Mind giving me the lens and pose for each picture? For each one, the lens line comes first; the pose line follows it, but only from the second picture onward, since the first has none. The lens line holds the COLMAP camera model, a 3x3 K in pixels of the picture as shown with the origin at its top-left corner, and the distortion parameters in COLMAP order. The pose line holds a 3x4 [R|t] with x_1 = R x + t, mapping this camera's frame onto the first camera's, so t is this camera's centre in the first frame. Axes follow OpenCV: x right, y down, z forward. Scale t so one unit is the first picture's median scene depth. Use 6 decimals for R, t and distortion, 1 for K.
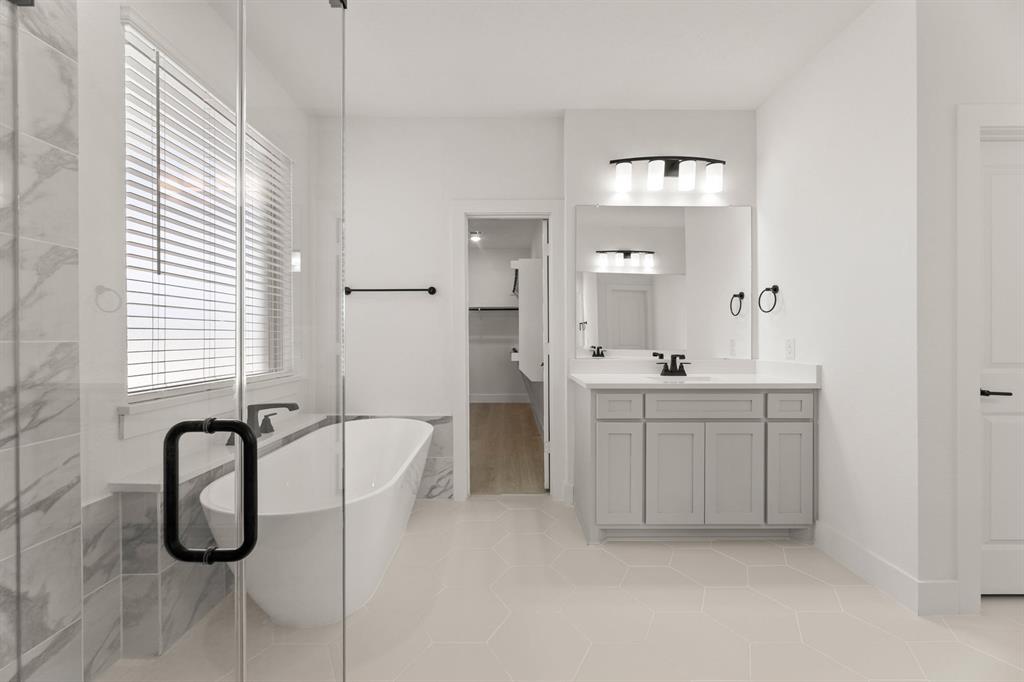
lens RADIAL K [[418.8, 0, 512.0], [0, 418.8, 341.0], [0, 0, 1]] dist [-0.000681, -0.000077]
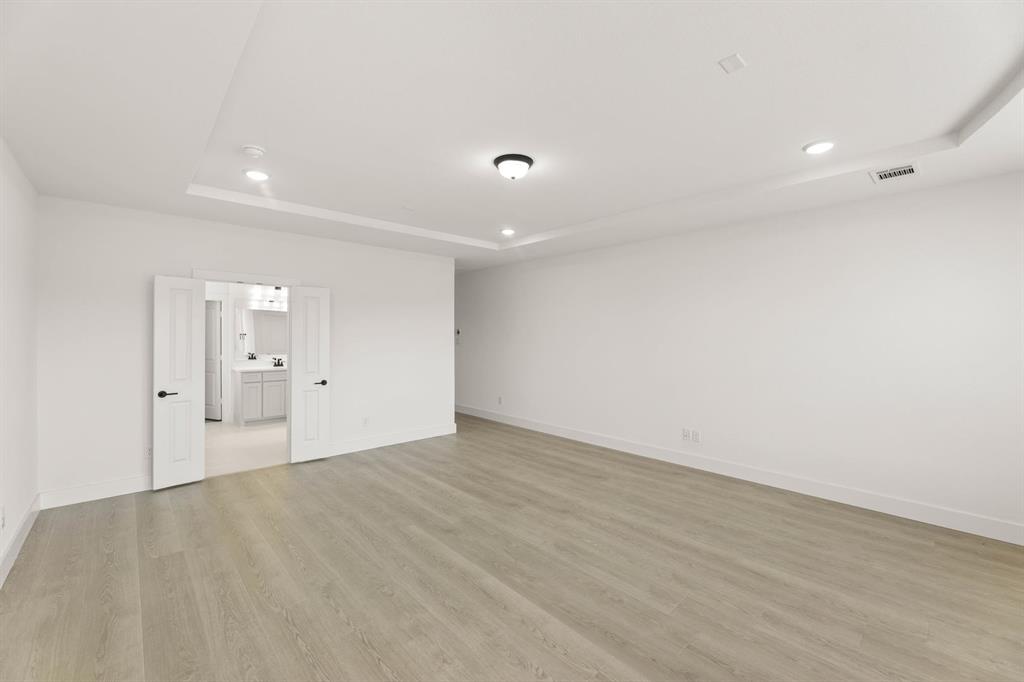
lens RADIAL K [[418.8, 0, 512.0], [0, 418.8, 341.0], [0, 0, 1]] dist [-0.000681, -0.000077]
pose [[0.745142, 0.003163, 0.666899, -0.270398], [-0.003982, 0.999992, -0.000293, -0.081237], [-0.666894, -0.002437, 0.745148, -1.885141]]
